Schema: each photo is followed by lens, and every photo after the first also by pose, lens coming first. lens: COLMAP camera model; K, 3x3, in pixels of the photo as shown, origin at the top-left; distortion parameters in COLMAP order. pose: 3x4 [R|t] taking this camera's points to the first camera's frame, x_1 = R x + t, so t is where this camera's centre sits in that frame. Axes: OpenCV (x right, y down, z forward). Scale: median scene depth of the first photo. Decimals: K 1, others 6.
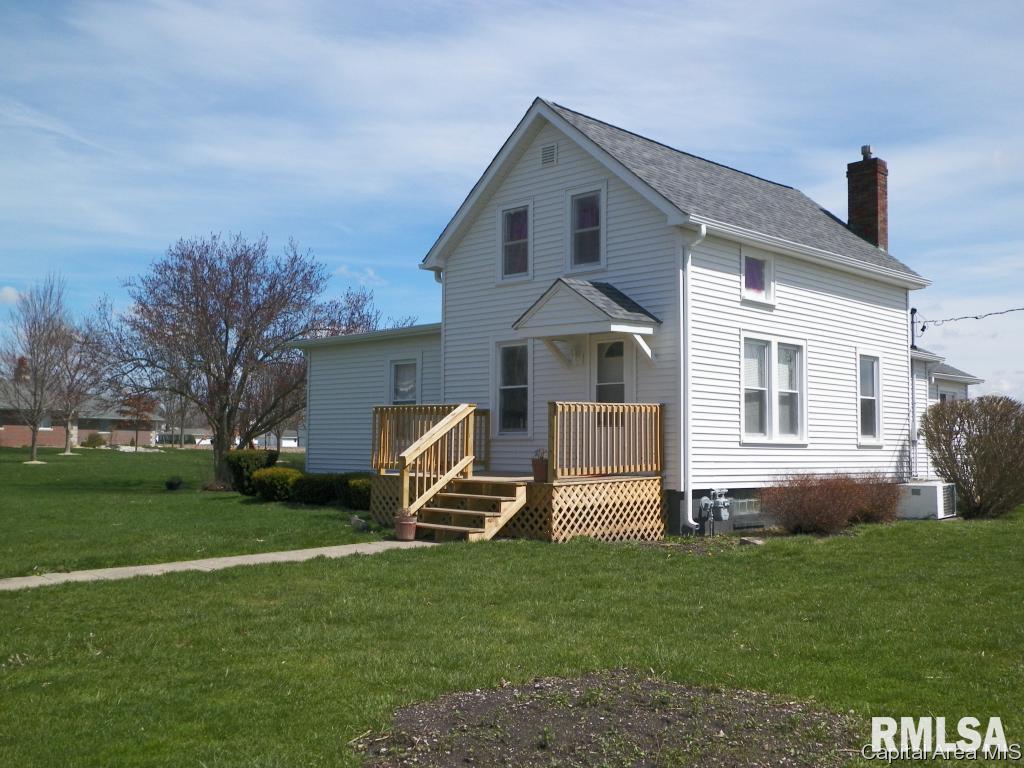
lens RADIAL K [[1029.5, 0, 512.2], [0, 1029.5, 383.0], [0, 0, 1]] dist [0.028075, 0.000000]
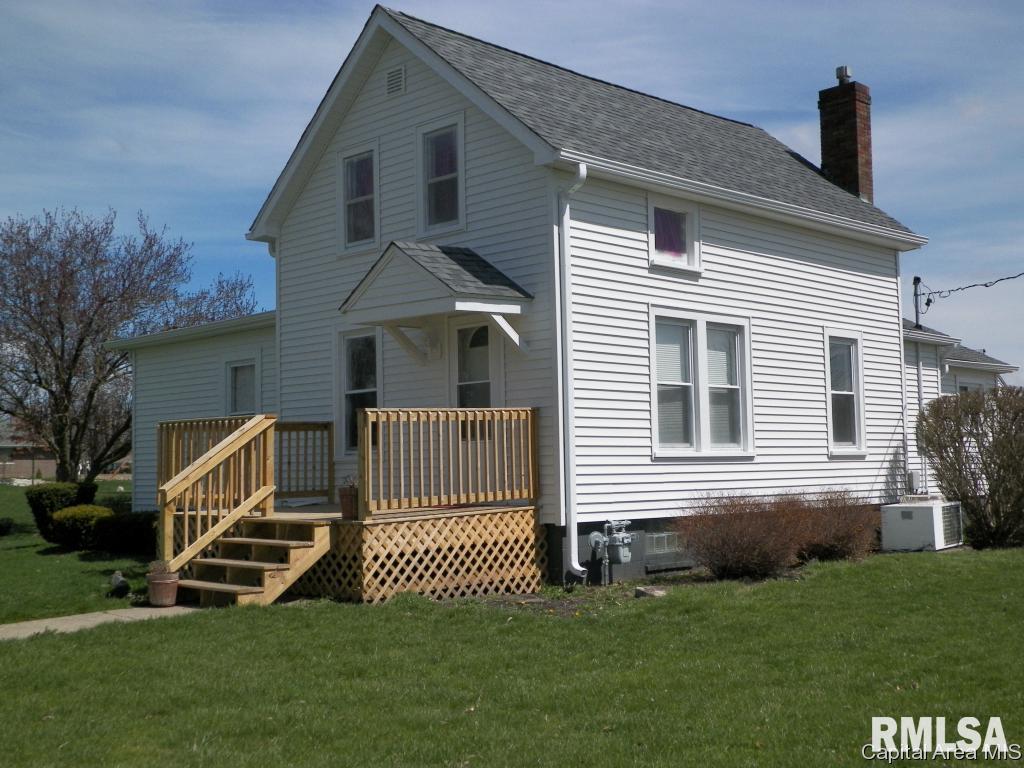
lens RADIAL K [[1208.3, 0, 512.5], [0, 1208.3, 381.9], [0, 0, 1]] dist [0.038478, 0.000000]
pose [[0.999599, -0.027726, -0.005696, 0.120378], [0.027682, 0.999588, -0.007558, 0.007164], [0.005903, 0.007398, 0.999955, 0.118760]]
